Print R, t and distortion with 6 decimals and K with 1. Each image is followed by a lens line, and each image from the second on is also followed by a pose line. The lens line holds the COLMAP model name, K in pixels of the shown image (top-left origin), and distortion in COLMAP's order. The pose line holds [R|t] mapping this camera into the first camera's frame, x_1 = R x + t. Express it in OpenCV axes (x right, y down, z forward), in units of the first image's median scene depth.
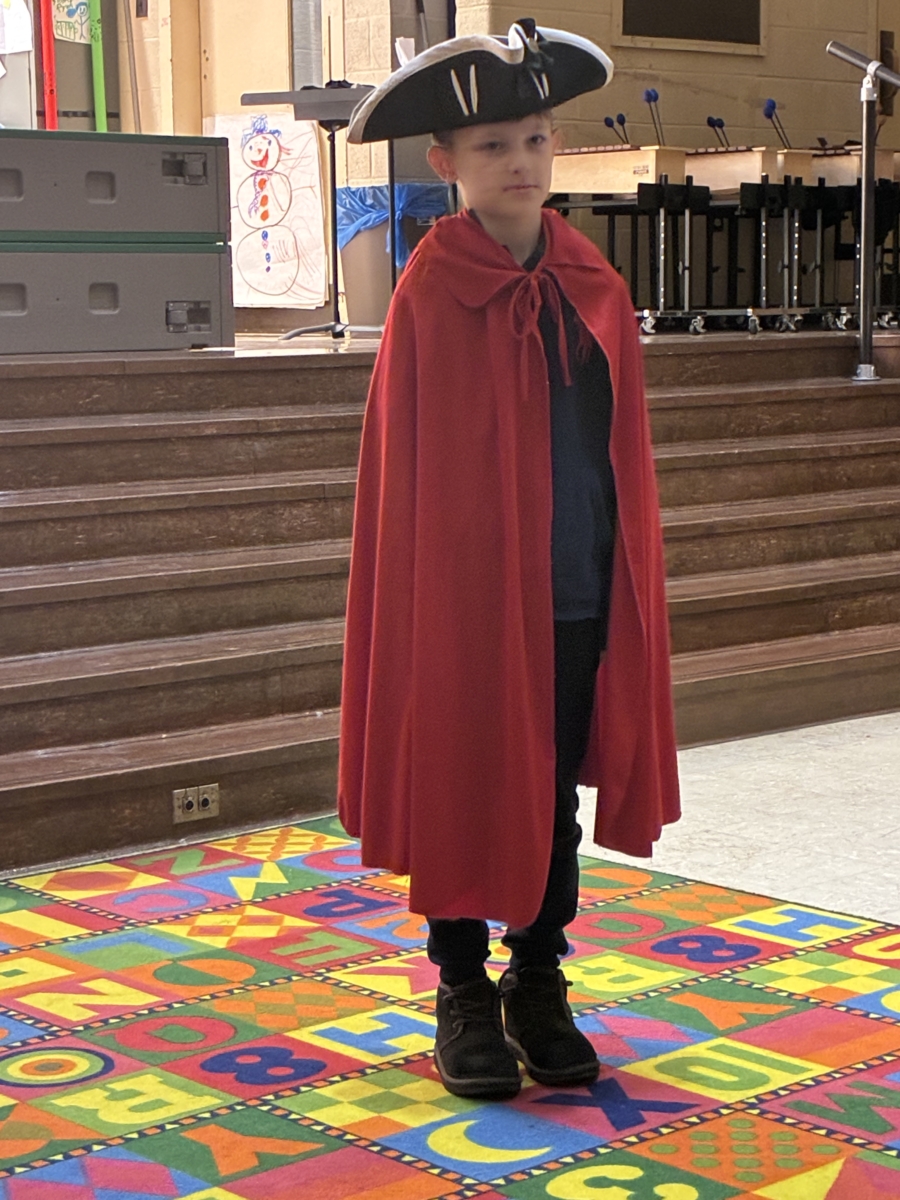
lens RADIAL K [[2595.2, 0, 448.6], [0, 2595.2, 597.7], [0, 0, 1]] dist [0.032030, 0.000000]
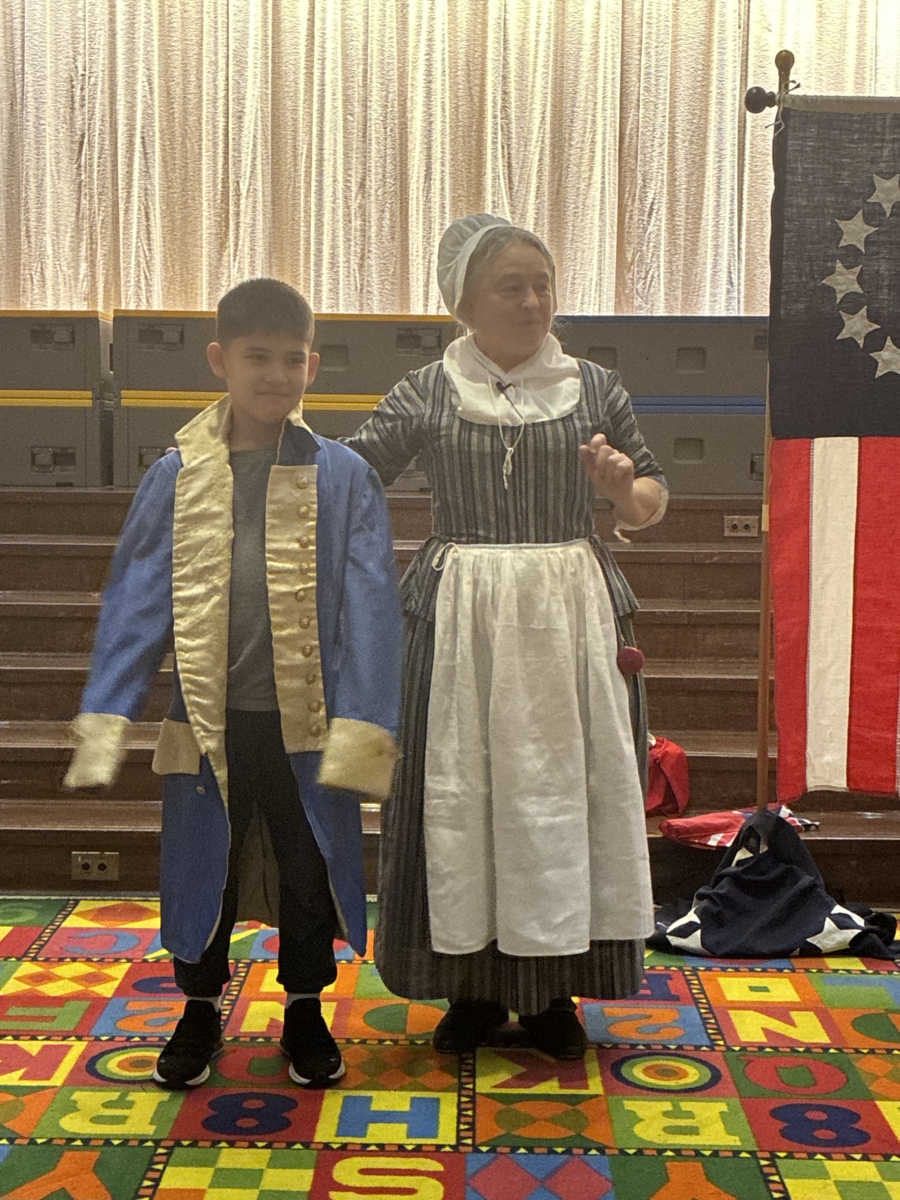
lens RADIAL K [[1913.1, 0, 449.9], [0, 1913.1, 610.6], [0, 0, 1]] dist [0.074449, 0.000000]
pose [[0.742702, 0.101045, -0.661954, 0.468191], [-0.108577, 0.993640, 0.029855, -0.059319], [0.660761, 0.049699, 0.748950, 0.402216]]
